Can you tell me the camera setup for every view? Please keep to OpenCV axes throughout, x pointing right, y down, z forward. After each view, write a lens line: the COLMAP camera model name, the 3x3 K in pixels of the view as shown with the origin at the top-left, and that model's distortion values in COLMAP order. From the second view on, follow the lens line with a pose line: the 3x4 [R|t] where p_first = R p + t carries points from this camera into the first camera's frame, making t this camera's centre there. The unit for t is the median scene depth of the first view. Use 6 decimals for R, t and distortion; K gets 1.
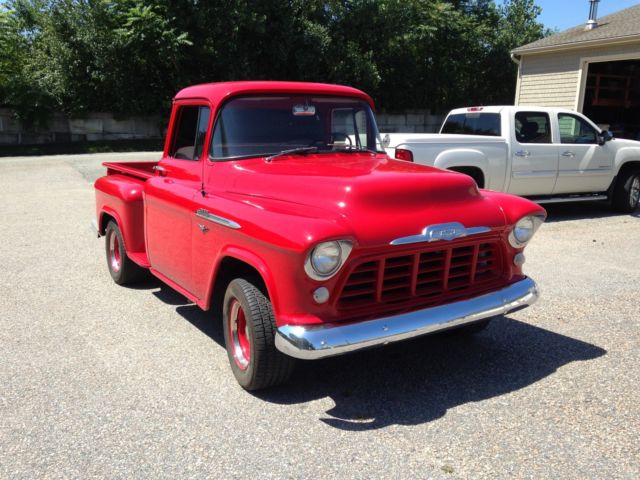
lens RADIAL K [[571.3, 0, 320.0], [0, 571.3, 240.0], [0, 0, 1]] dist [0.037279, -0.003765]
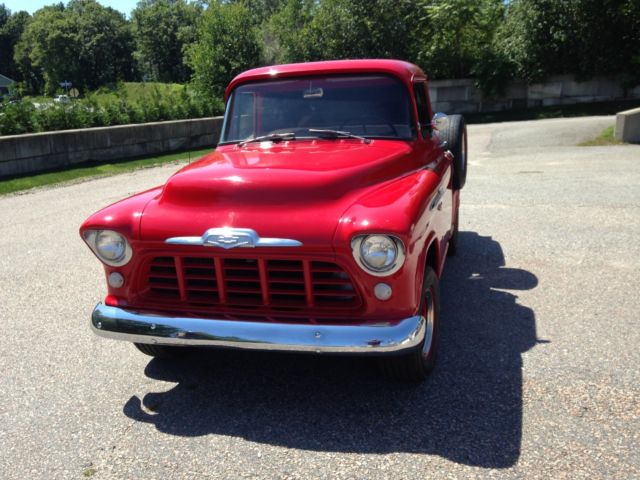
lens RADIAL K [[582.6, 0, 335.7], [0, 582.6, 238.1], [0, 0, 1]] dist [0.086627, -0.011485]
pose [[0.670545, 0.139508, -0.728633, 0.126646], [-0.098970, 0.990202, 0.098510, -0.015329], [0.735237, 0.006058, 0.677783, 0.066490]]
